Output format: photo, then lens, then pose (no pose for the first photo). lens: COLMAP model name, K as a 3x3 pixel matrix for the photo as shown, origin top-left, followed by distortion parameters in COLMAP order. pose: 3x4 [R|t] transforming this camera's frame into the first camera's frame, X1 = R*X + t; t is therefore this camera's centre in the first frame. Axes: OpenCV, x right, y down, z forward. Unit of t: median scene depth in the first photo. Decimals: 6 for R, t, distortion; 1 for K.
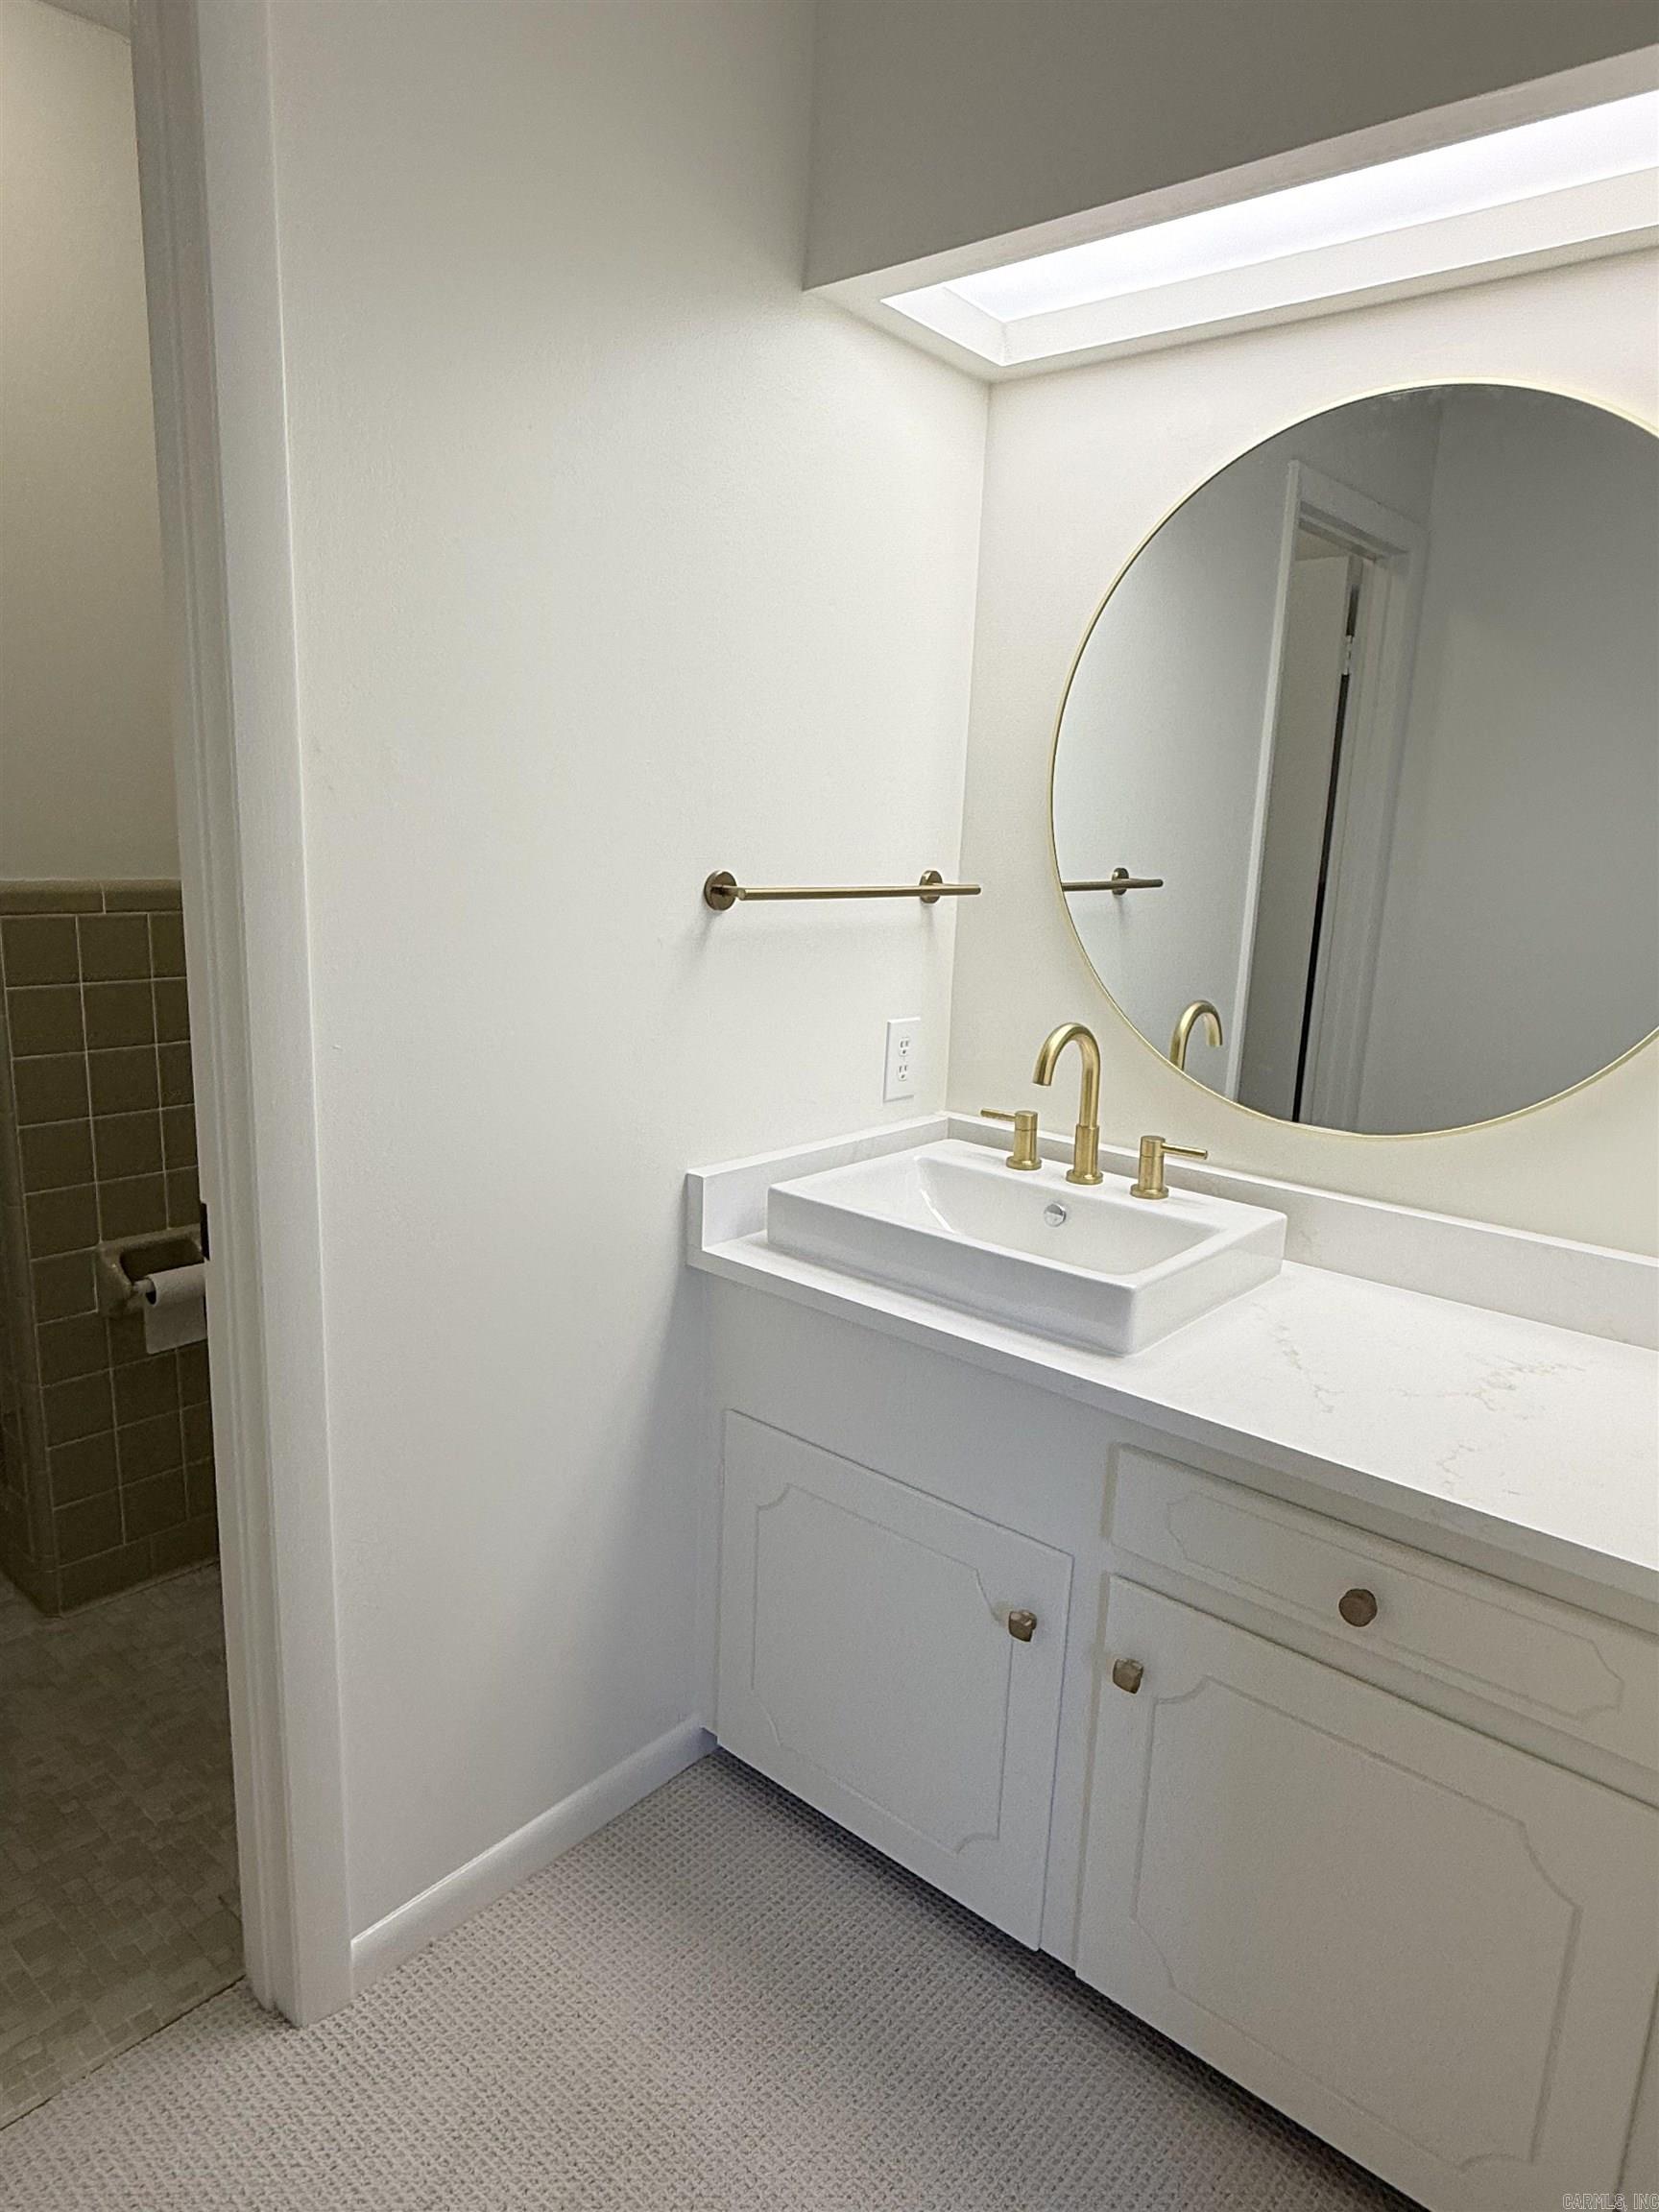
lens RADIAL K [[1341.1, 0, 825.6], [0, 1341.1, 1103.7], [0, 0, 1]] dist [0.009910, -0.003589]
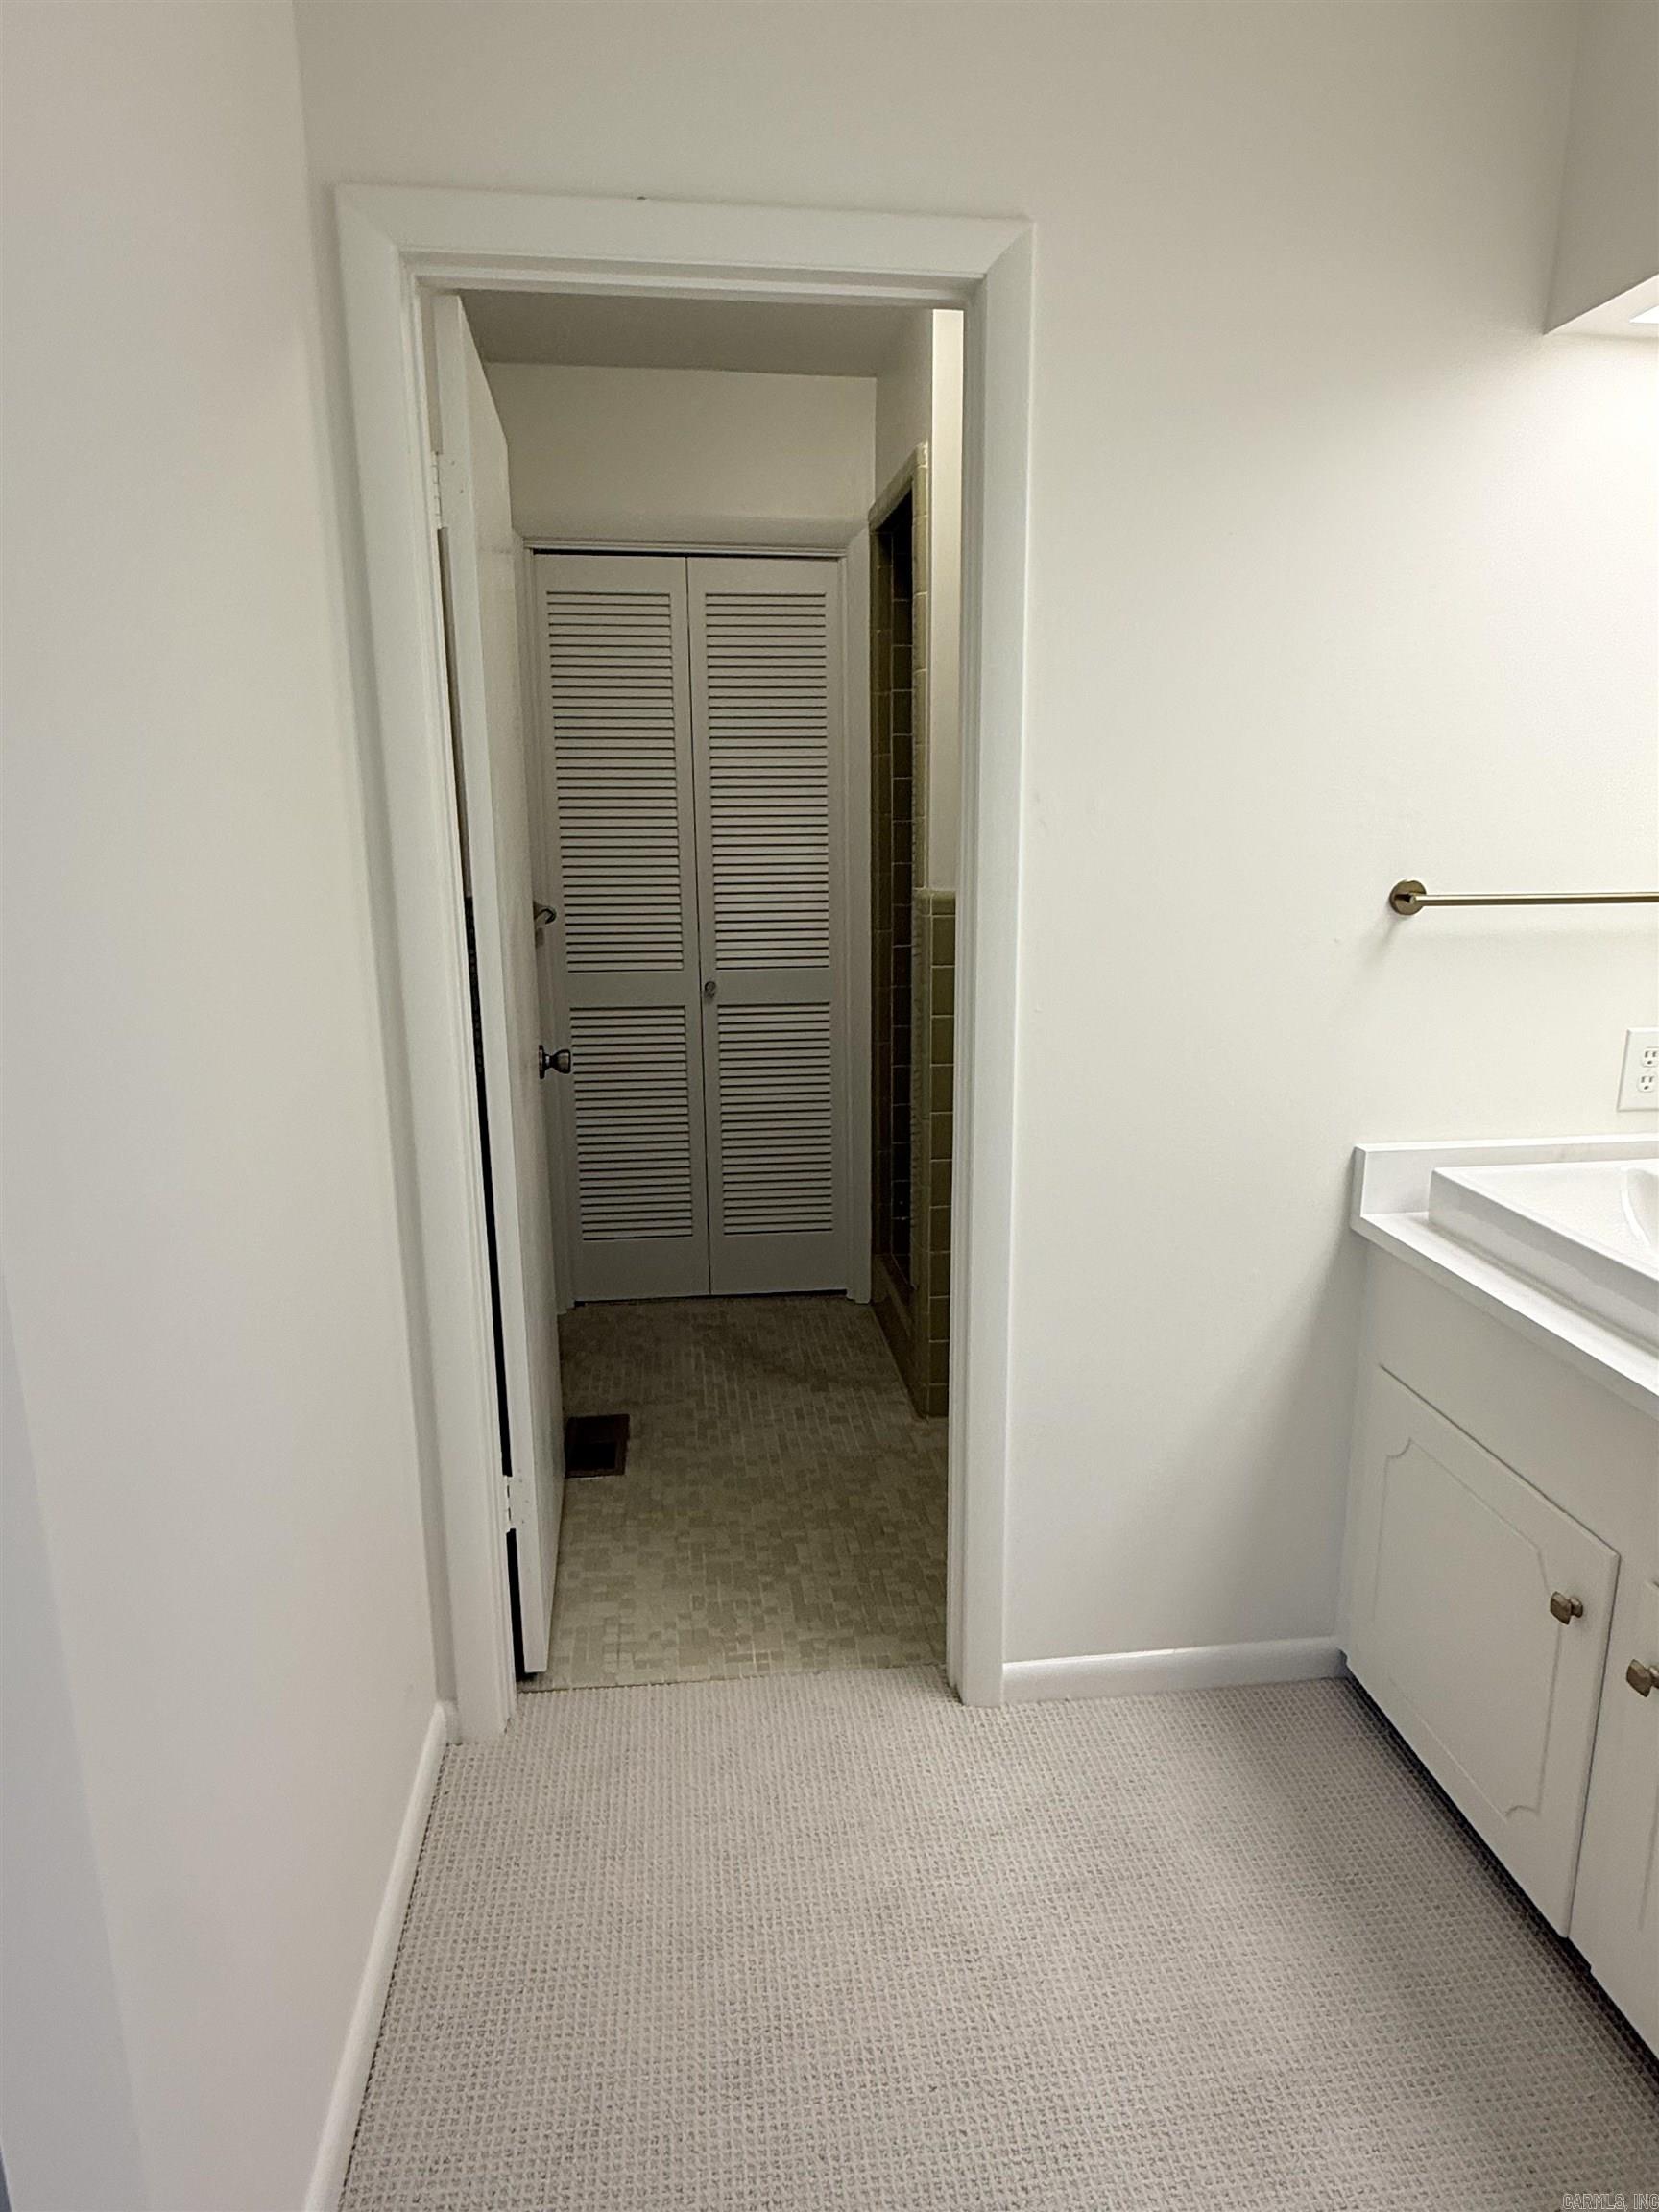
lens RADIAL K [[1341.1, 0, 835.2], [0, 1341.1, 1109.0], [0, 0, 1]] dist [0.009910, -0.003589]
pose [[0.739094, 0.107229, -0.665013, 0.323210], [-0.103719, 0.993591, 0.044937, 0.014279], [0.665569, 0.035762, 0.745479, -0.137104]]
